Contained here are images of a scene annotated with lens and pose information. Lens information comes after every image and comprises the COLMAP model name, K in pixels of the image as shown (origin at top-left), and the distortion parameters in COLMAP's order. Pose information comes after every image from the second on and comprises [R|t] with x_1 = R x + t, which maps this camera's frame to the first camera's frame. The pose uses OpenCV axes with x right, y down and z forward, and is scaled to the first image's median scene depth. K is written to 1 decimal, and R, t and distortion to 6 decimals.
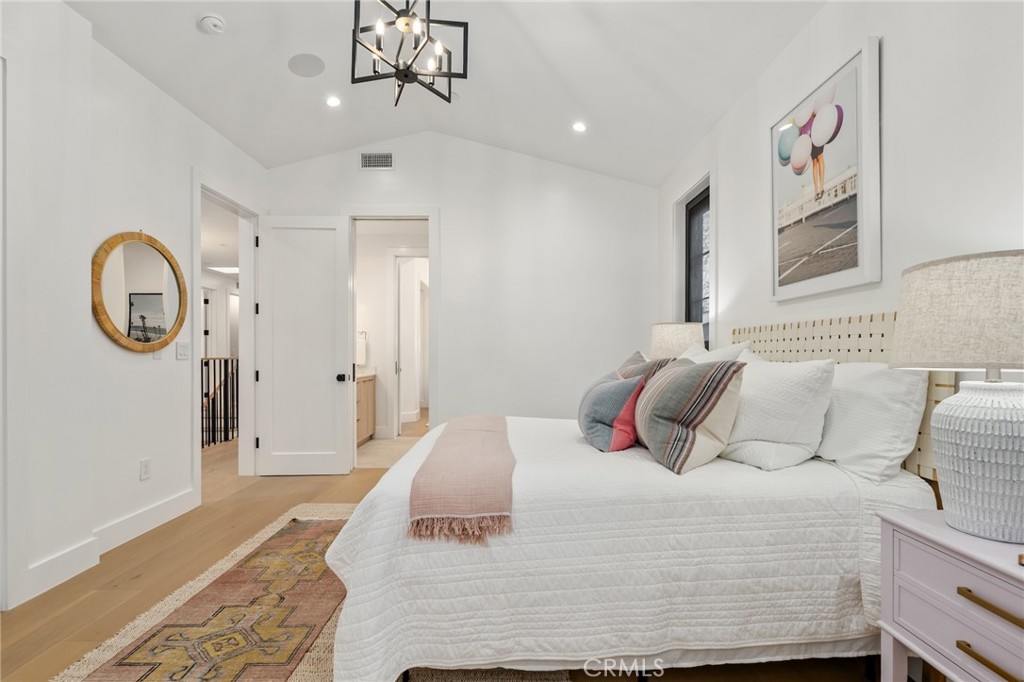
lens RADIAL K [[458.9, 0, 517.1], [0, 458.9, 351.4], [0, 0, 1]] dist [-0.002039, 0.000190]
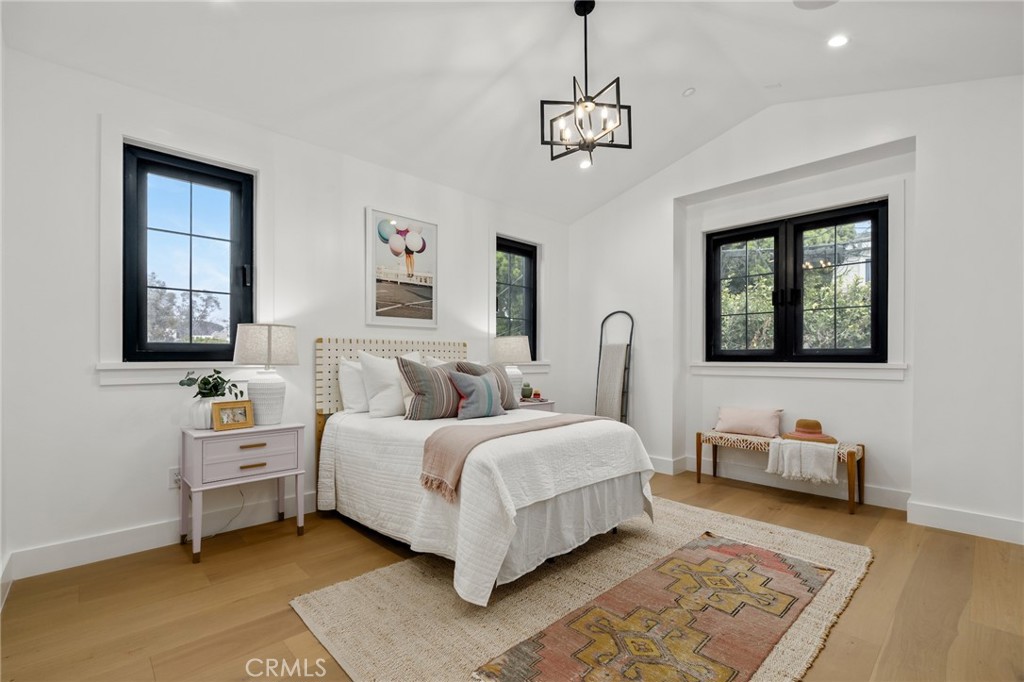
lens RADIAL K [[458.9, 0, 517.1], [0, 458.9, 351.4], [0, 0, 1]] dist [-0.002039, 0.000190]
pose [[-0.687368, 0.008618, 0.726258, -1.044133], [-0.004725, 0.999855, -0.016337, 0.002788], [-0.726294, -0.014661, -0.687228, 2.026382]]
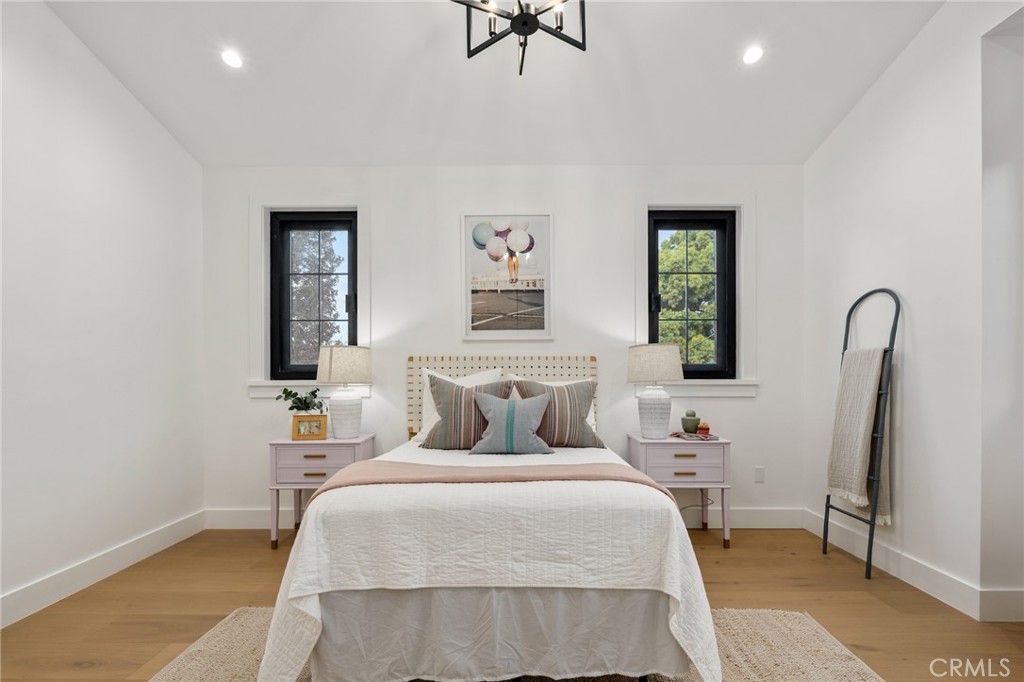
lens RADIAL K [[465.5, 0, 515.5], [0, 465.5, 368.9], [0, 0, 1]] dist [-0.006746, -0.000005]
pose [[0.016877, 0.013682, 0.999764, -1.030674], [0.000581, 0.999906, -0.013694, -0.000957], [-0.999857, 0.000812, 0.016868, 0.989163]]
